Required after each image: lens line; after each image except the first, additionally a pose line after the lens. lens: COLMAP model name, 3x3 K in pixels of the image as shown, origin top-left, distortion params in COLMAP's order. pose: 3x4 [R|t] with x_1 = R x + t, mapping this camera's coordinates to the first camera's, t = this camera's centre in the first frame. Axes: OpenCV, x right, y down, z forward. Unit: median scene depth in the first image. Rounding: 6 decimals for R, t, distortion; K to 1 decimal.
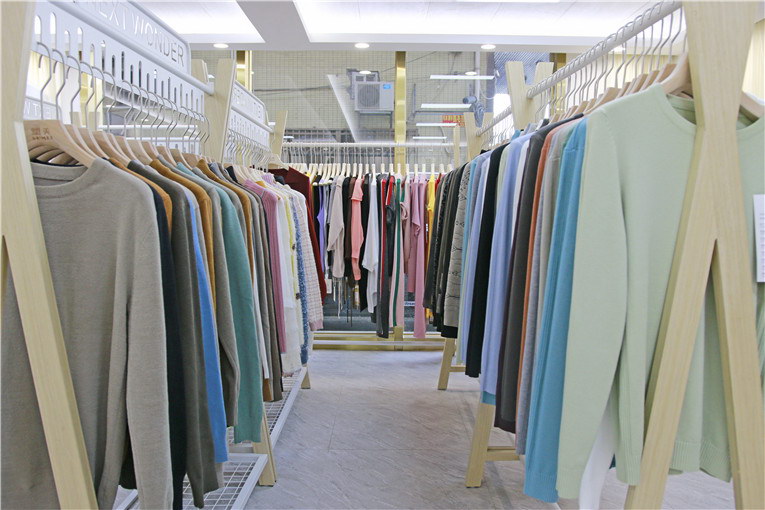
lens RADIAL K [[629.6, 0, 381.8], [0, 629.6, 251.3], [0, 0, 1]] dist [-0.057790, 0.019836]
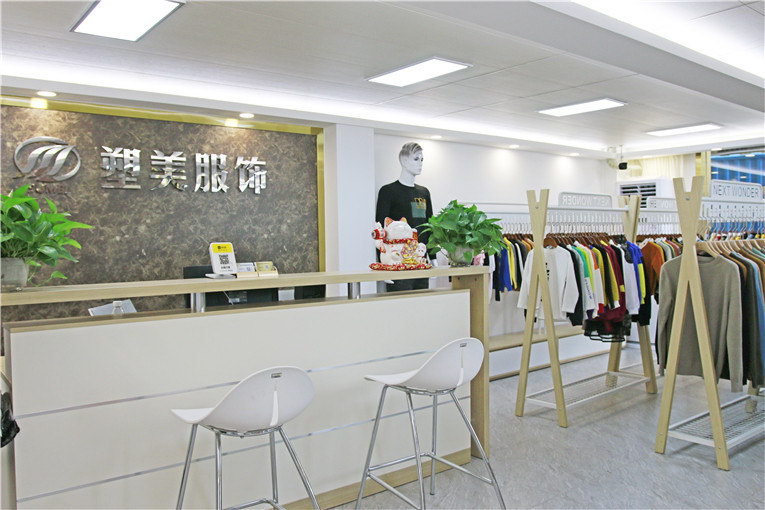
lens RADIAL K [[629.6, 0, 383.6], [0, 629.6, 253.1], [0, 0, 1]] dist [-0.057790, 0.019836]
pose [[0.625751, 0.005199, -0.780006, 0.816223], [-0.038519, 0.998964, -0.024243, -0.023443], [0.779071, 0.045216, 0.625303, -2.015632]]
